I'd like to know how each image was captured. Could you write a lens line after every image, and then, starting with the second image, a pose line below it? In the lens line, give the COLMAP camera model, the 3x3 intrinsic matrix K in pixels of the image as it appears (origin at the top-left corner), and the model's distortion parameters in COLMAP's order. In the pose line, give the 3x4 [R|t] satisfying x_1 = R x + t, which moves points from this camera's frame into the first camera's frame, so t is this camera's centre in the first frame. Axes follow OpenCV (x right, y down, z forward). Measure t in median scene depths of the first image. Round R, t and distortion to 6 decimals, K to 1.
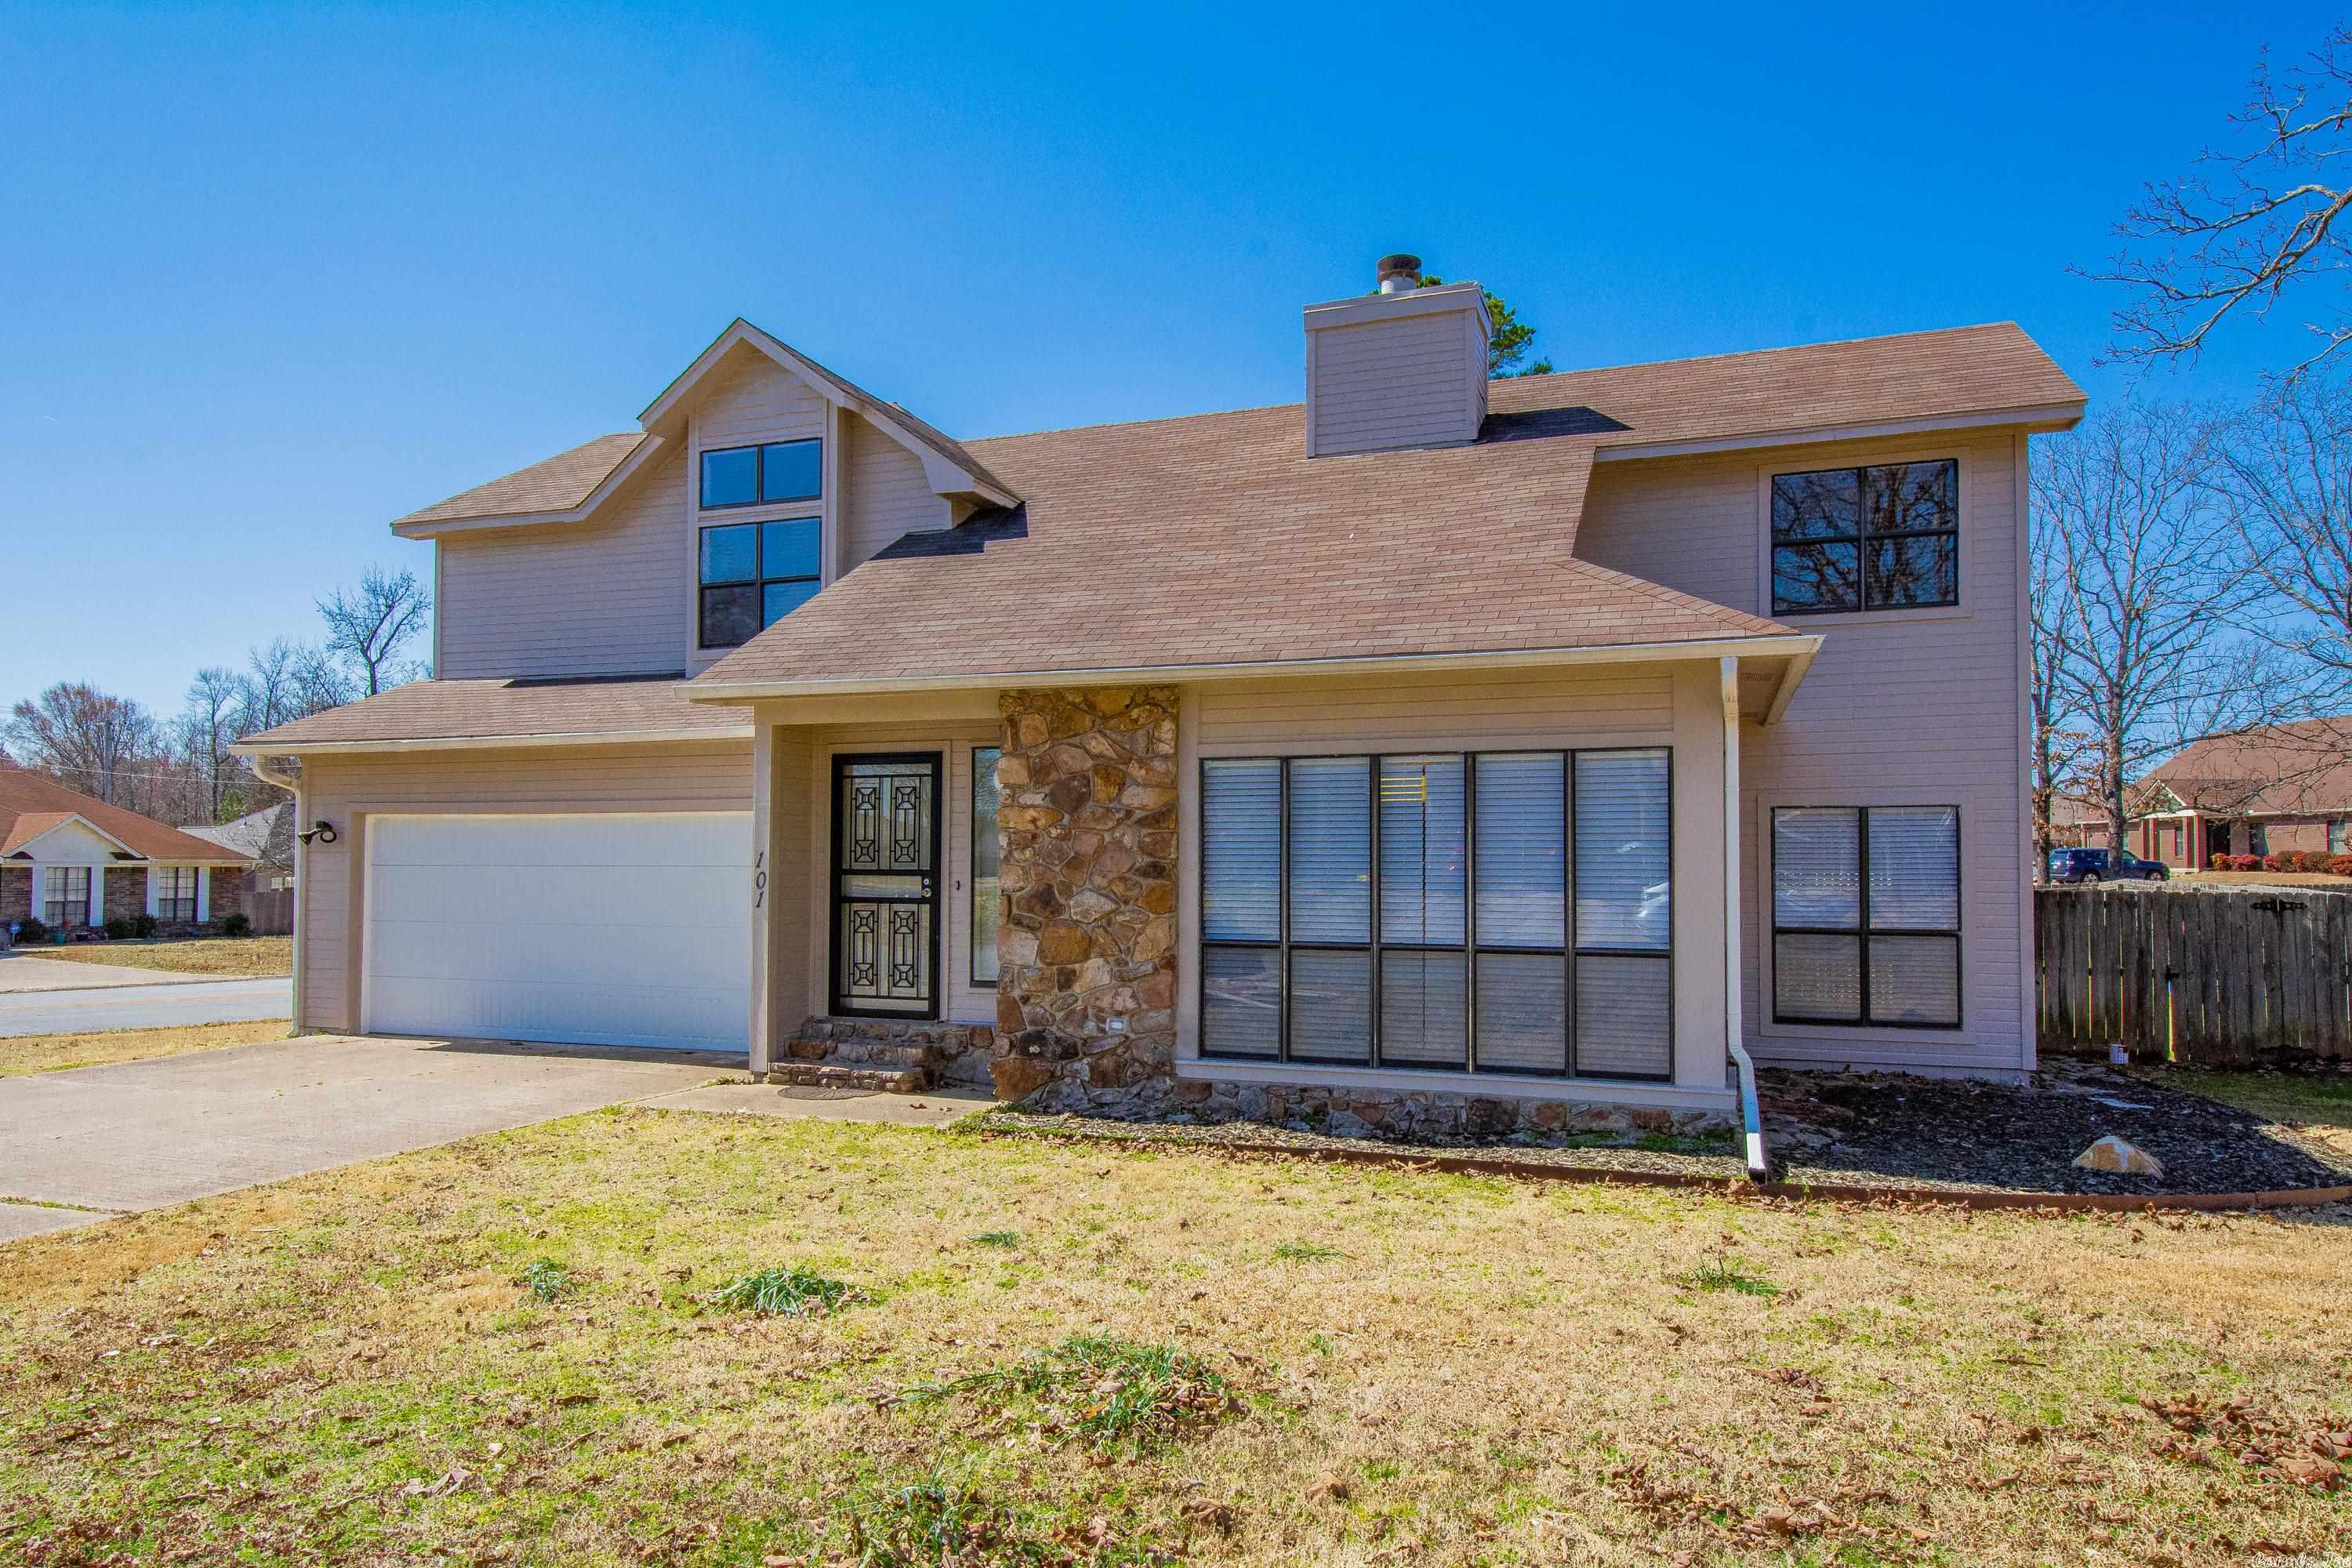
lens RADIAL K [[1417.4, 0, 1176.0], [0, 1417.4, 784.0], [0, 0, 1]] dist [0.006265, 0.000113]
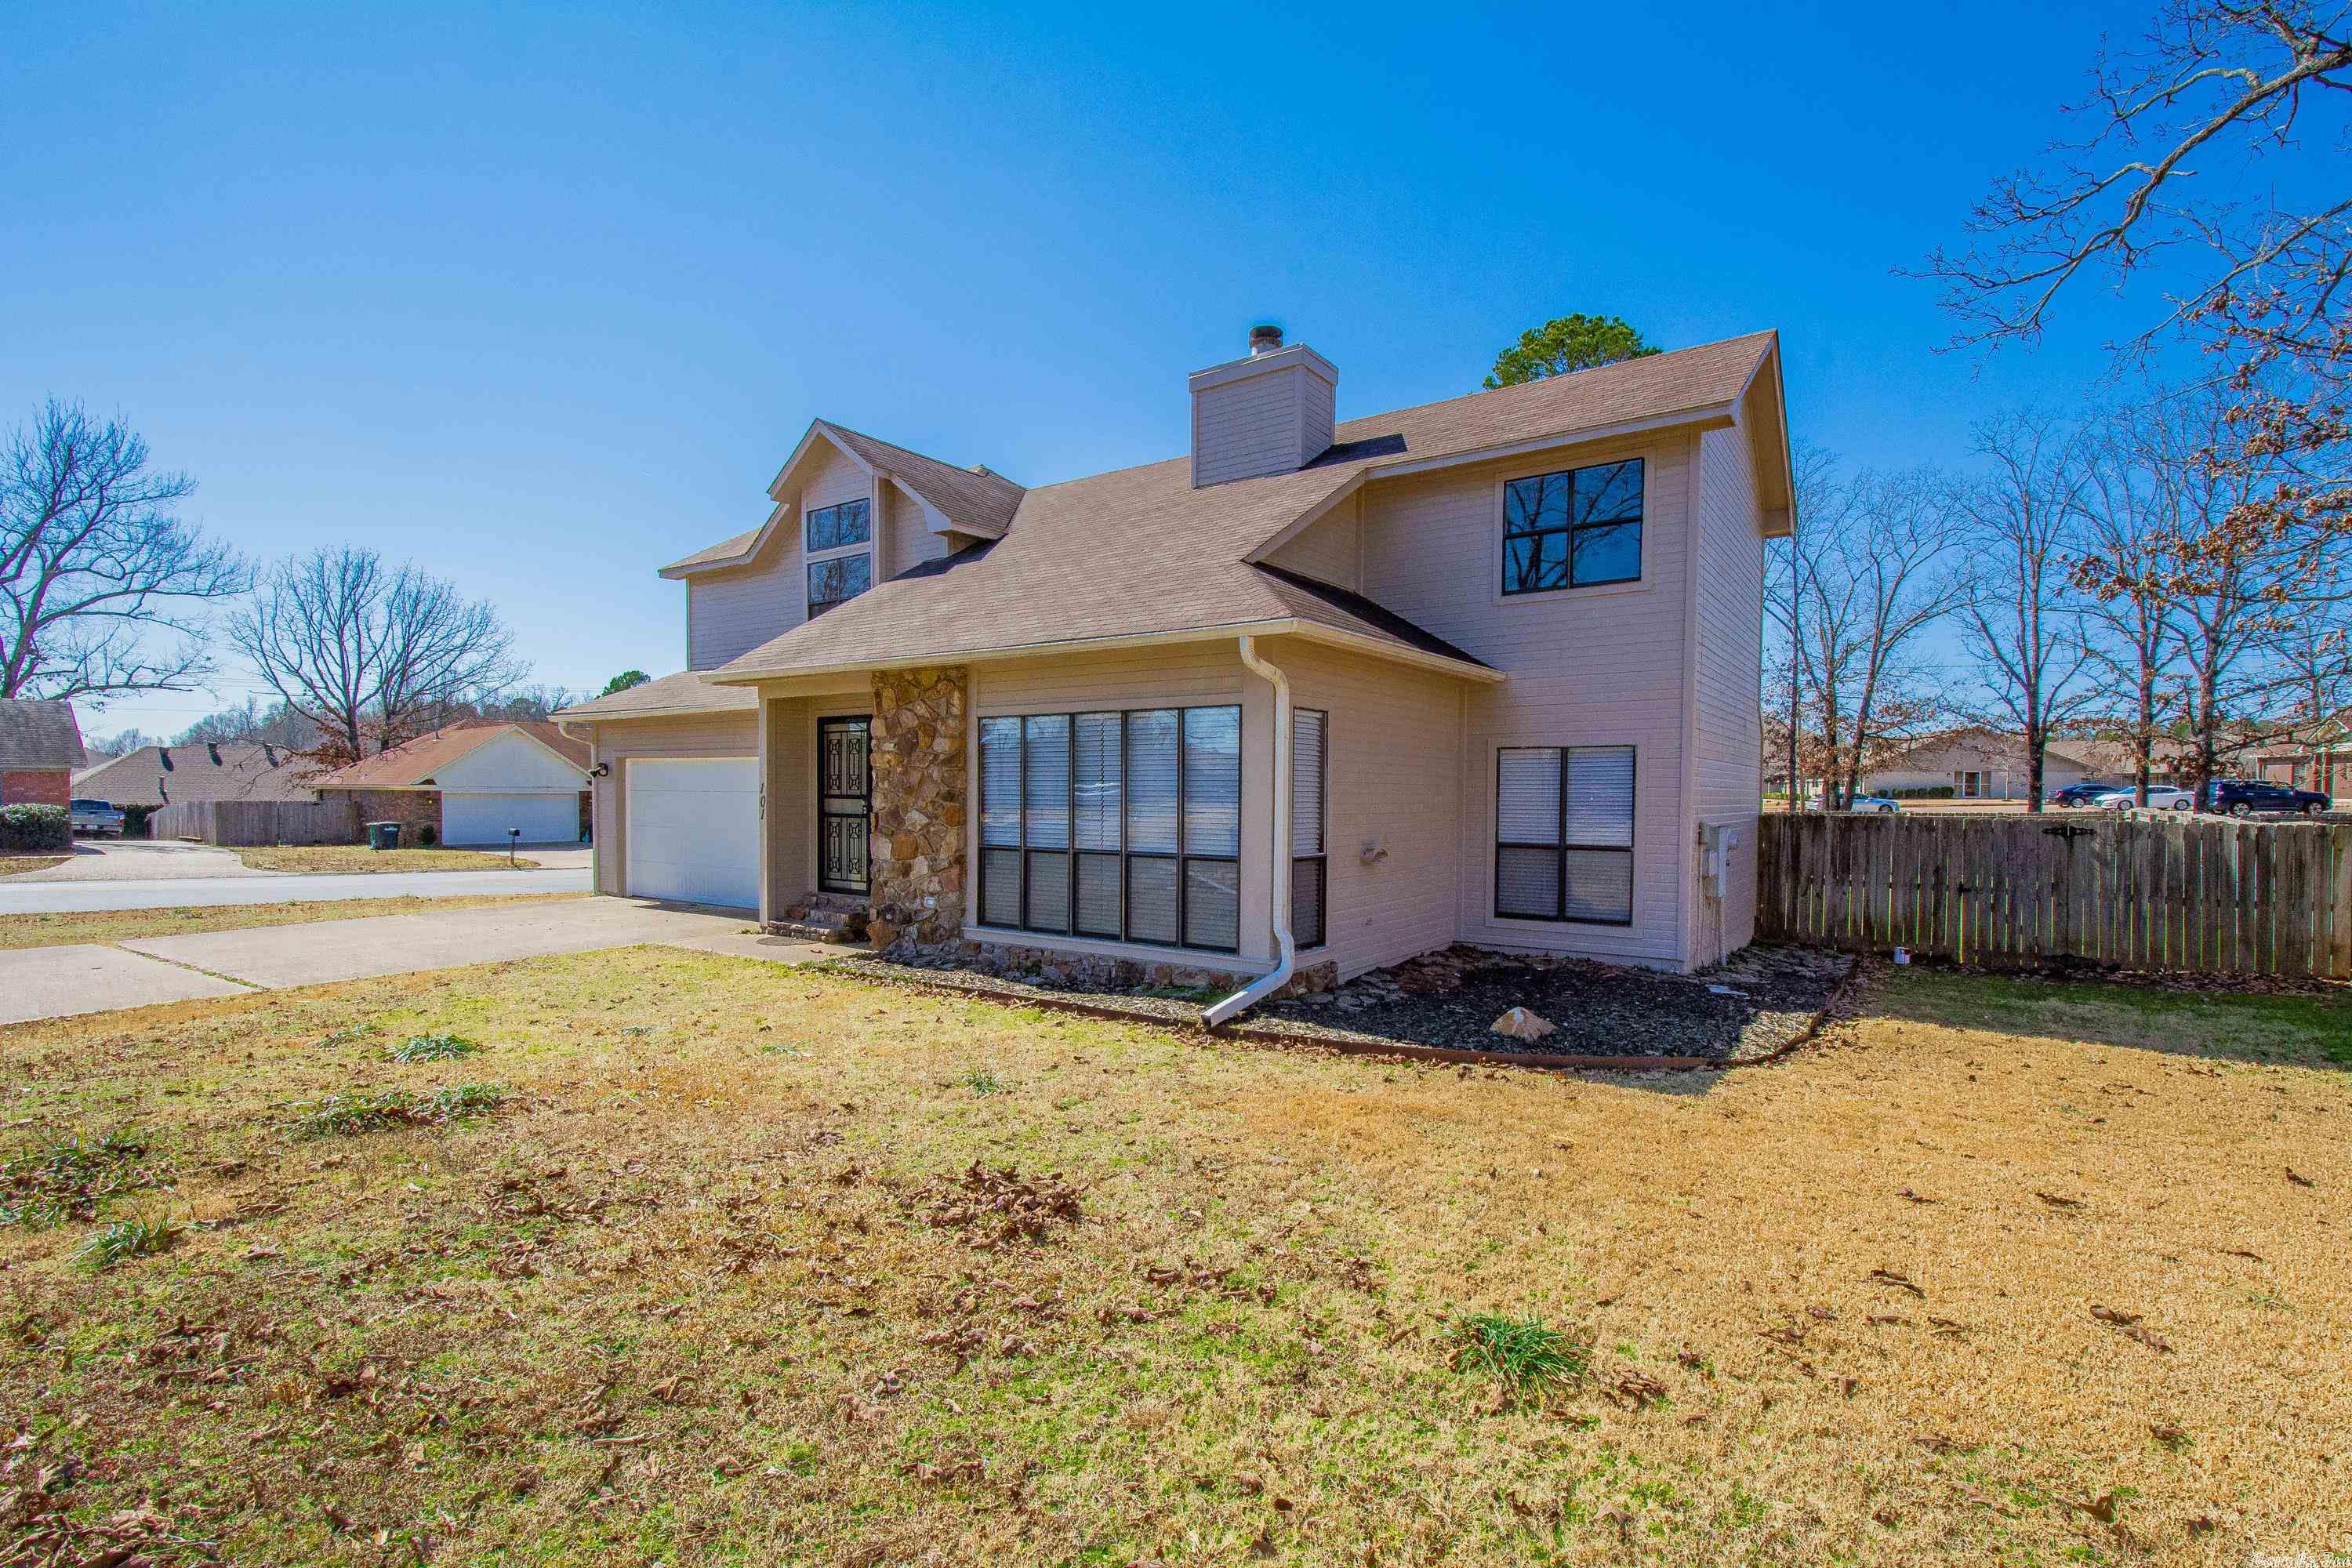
lens RADIAL K [[1053.9, 0, 1199.8], [0, 1053.9, 810.2], [0, 0, 1]] dist [0.011496, 0.000113]
pose [[0.968904, 0.007110, -0.247333, 0.460822], [0.011048, 0.997347, 0.071953, 0.000942], [0.247188, -0.072448, 0.966255, 0.025162]]
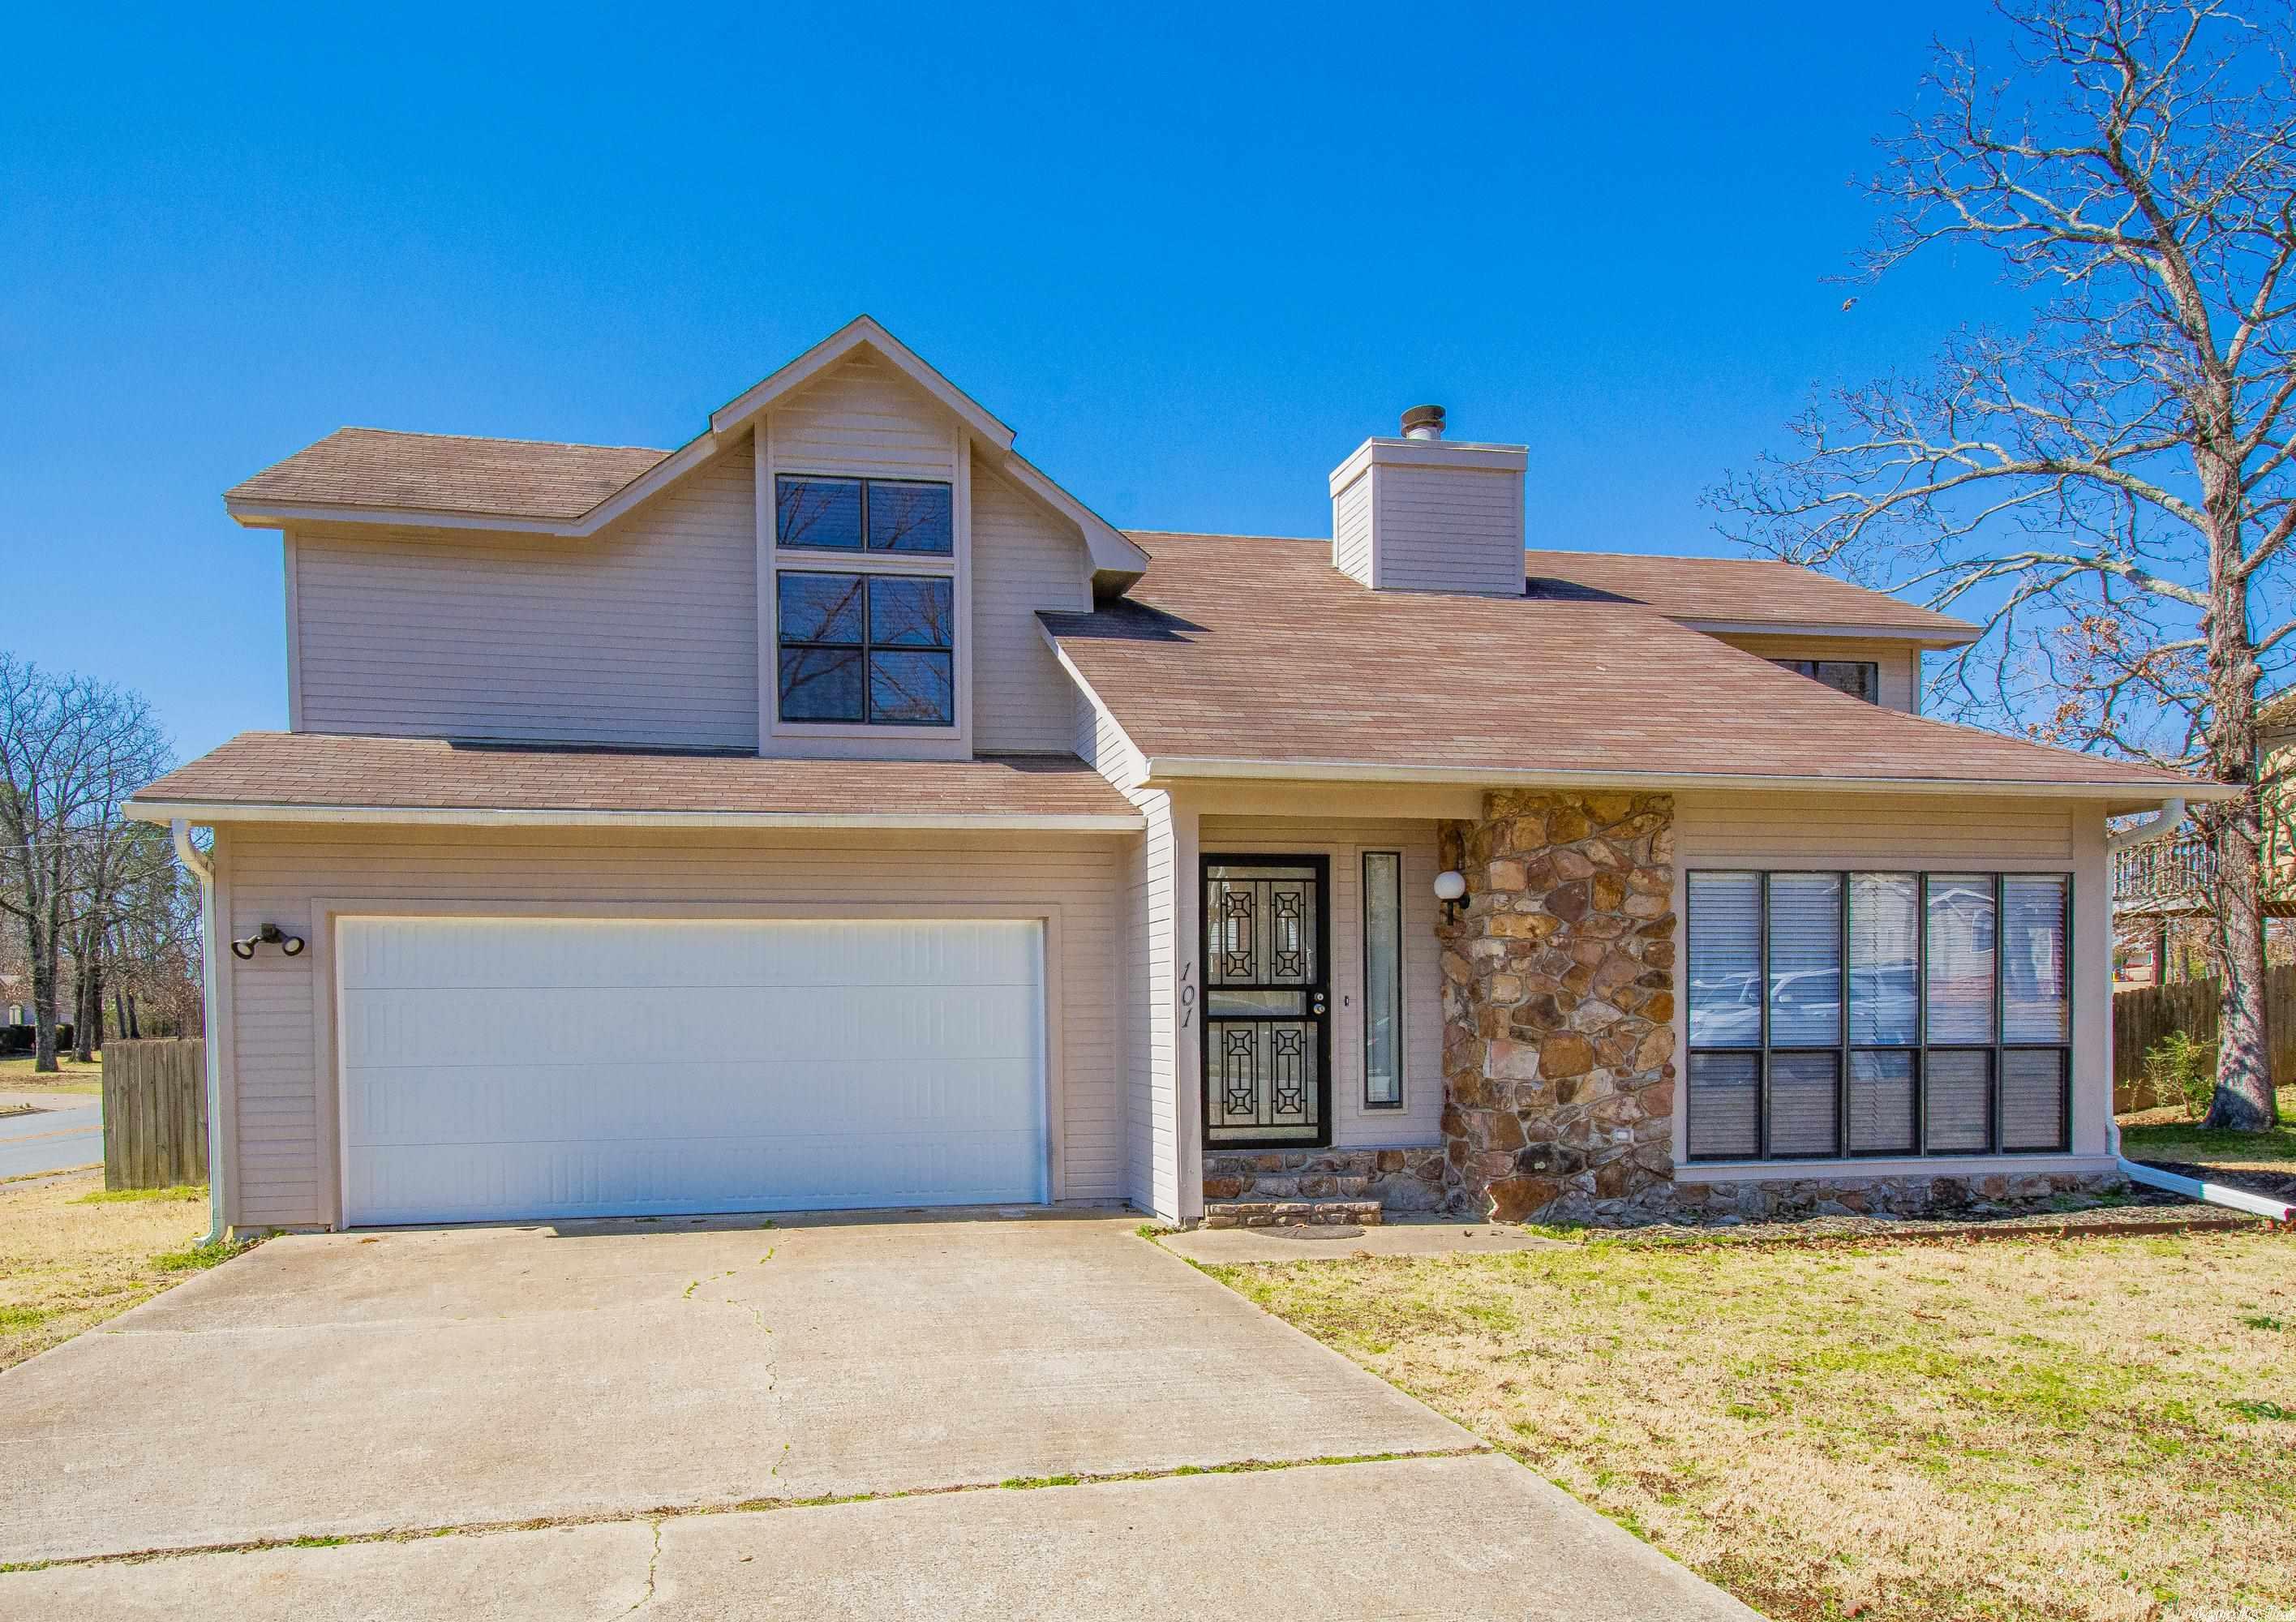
lens RADIAL K [[1334.3, 0, 973.9], [0, 1334.3, 1011.5], [0, 0, 1]] dist [0.003954, 0.000149]
pose [[0.877747, -0.007674, 0.479063, -0.830054], [-0.017349, 0.998707, 0.047786, 0.043402], [-0.478811, -0.050256, 0.876479, 0.373556]]
